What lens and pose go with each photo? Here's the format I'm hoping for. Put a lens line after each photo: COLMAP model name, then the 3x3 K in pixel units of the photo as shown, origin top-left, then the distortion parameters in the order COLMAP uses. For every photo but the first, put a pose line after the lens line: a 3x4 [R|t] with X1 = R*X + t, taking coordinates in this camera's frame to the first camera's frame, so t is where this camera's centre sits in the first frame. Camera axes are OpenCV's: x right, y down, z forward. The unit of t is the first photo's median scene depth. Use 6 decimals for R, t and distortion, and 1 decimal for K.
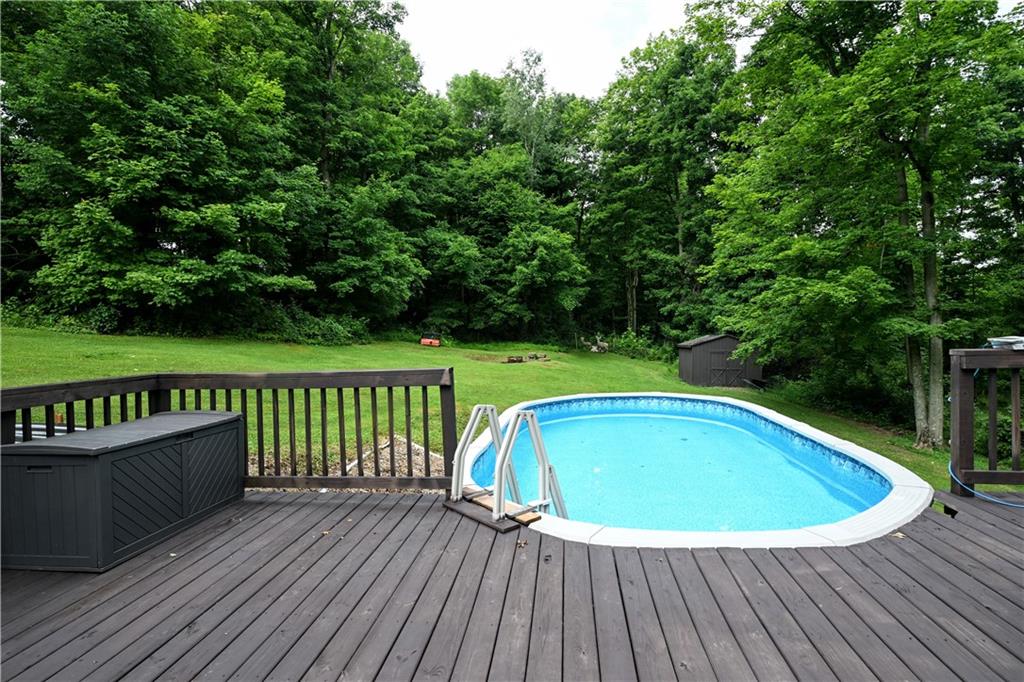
lens RADIAL K [[498.4, 0, 512.0], [0, 498.4, 341.0], [0, 0, 1]] dist [-0.005095, 0.001074]
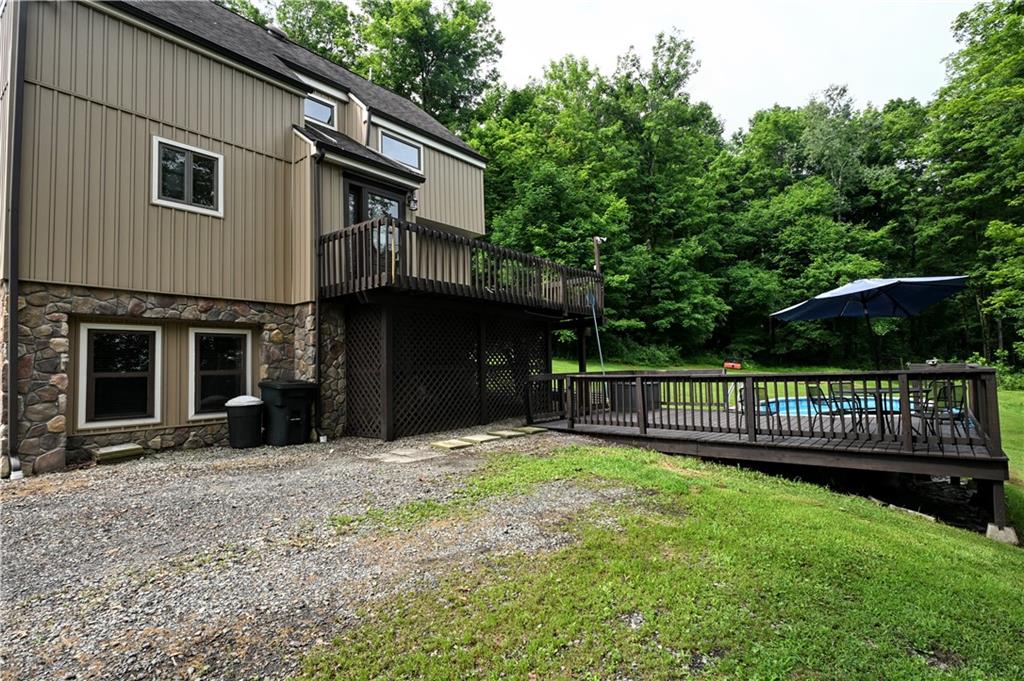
lens RADIAL K [[498.4, 0, 512.0], [0, 498.4, 340.5], [0, 0, 1]] dist [-0.005095, 0.001074]
pose [[0.831807, -0.017816, -0.554779, 0.052786], [-0.010259, 0.998821, -0.047458, 0.004387], [0.554970, 0.045168, 0.830643, -0.252943]]
